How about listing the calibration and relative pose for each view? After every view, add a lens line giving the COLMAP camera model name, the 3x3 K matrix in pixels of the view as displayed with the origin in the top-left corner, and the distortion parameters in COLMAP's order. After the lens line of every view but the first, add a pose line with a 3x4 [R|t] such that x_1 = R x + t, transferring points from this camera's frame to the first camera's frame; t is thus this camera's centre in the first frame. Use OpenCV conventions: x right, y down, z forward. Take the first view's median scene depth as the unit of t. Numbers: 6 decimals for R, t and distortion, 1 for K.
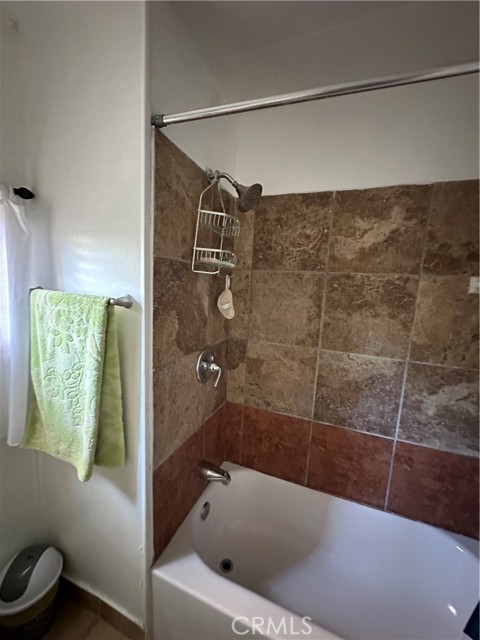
lens RADIAL K [[254.8, 0, 240.0], [0, 254.8, 320.0], [0, 0, 1]] dist [-0.004784, 0.000961]
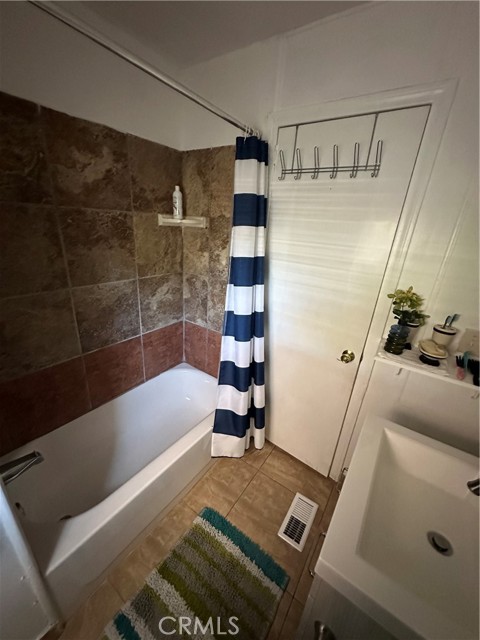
lens RADIAL K [[254.8, 0, 240.0], [0, 254.8, 320.0], [0, 0, 1]] dist [-0.004784, 0.000961]
pose [[0.245450, -0.384871, 0.889735, -0.500483], [0.072494, 0.922529, 0.379057, -0.110145], [-0.966695, -0.028539, 0.254335, 0.101758]]
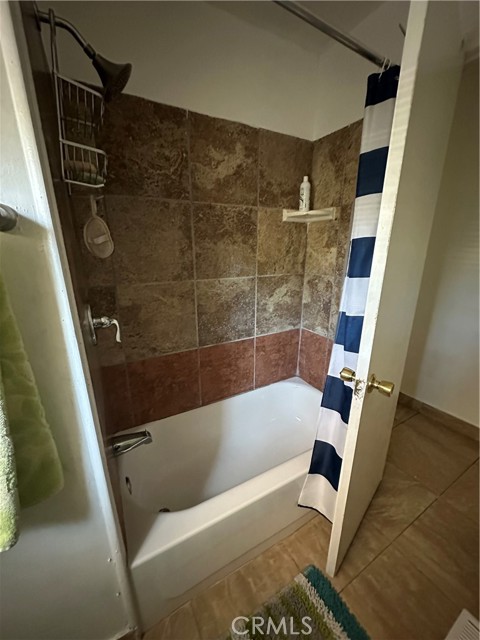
lens RADIAL K [[254.8, 0, 240.0], [0, 254.8, 320.0], [0, 0, 1]] dist [-0.004784, 0.000961]
pose [[0.637522, -0.266800, 0.722761, -0.399599], [0.135984, 0.962363, 0.235299, 0.054060], [-0.758337, -0.051724, 0.649808, 0.186026]]
